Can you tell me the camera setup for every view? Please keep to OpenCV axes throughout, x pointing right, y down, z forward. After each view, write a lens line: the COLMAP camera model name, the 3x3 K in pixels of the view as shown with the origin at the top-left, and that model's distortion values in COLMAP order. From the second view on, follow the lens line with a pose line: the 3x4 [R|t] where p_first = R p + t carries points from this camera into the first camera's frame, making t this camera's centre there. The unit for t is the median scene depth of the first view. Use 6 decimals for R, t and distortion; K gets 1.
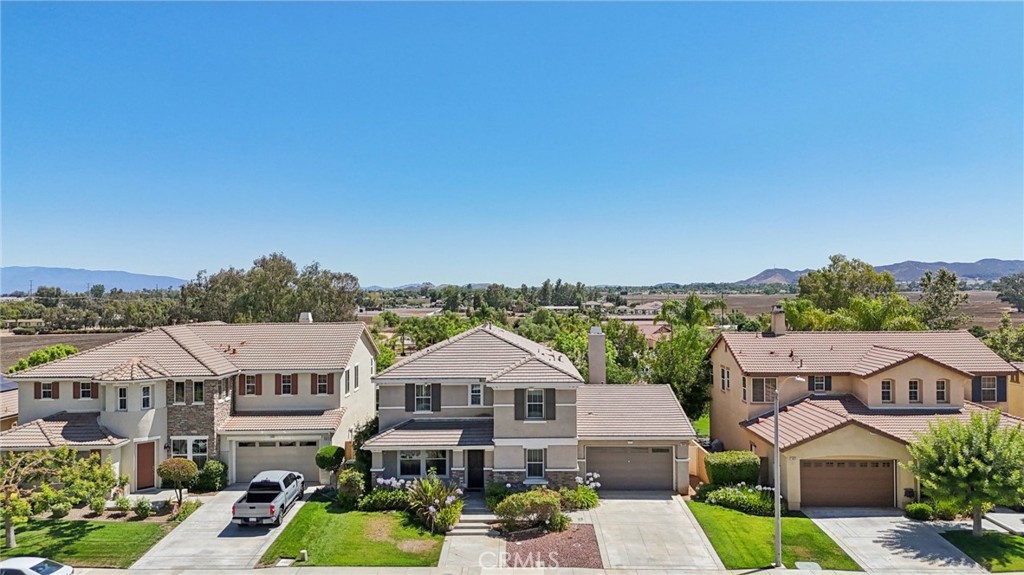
lens RADIAL K [[752.4, 0, 512.0], [0, 752.4, 287.5], [0, 0, 1]] dist [0.084407, -0.100984]
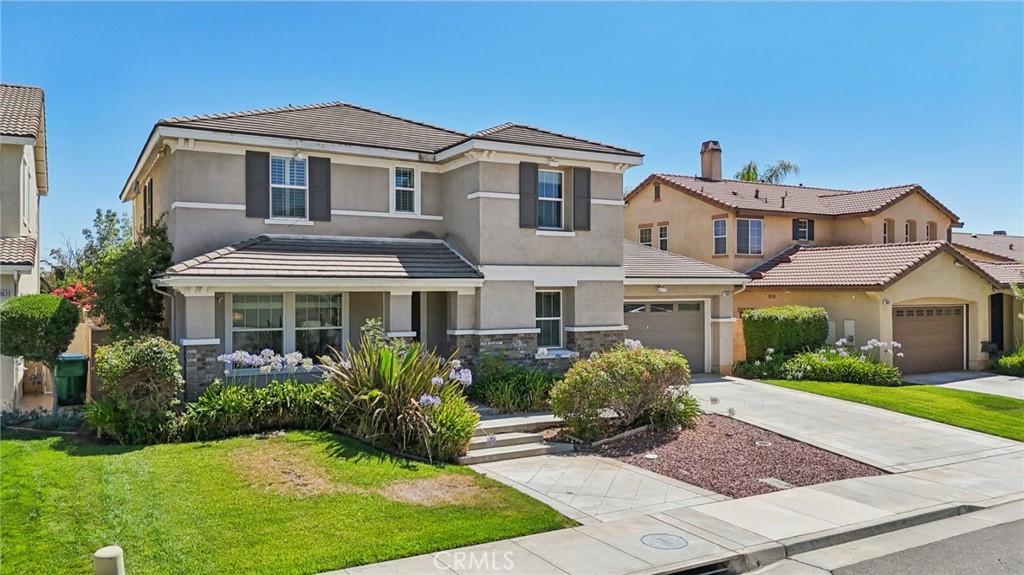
lens RADIAL K [[752.4, 0, 512.0], [0, 752.4, 287.5], [0, 0, 1]] dist [0.084407, -0.100984]
pose [[0.862147, 0.007275, 0.506606, -0.239102], [-0.005031, 0.999971, -0.005799, 0.215744], [-0.506634, 0.002451, 0.862158, 0.592342]]
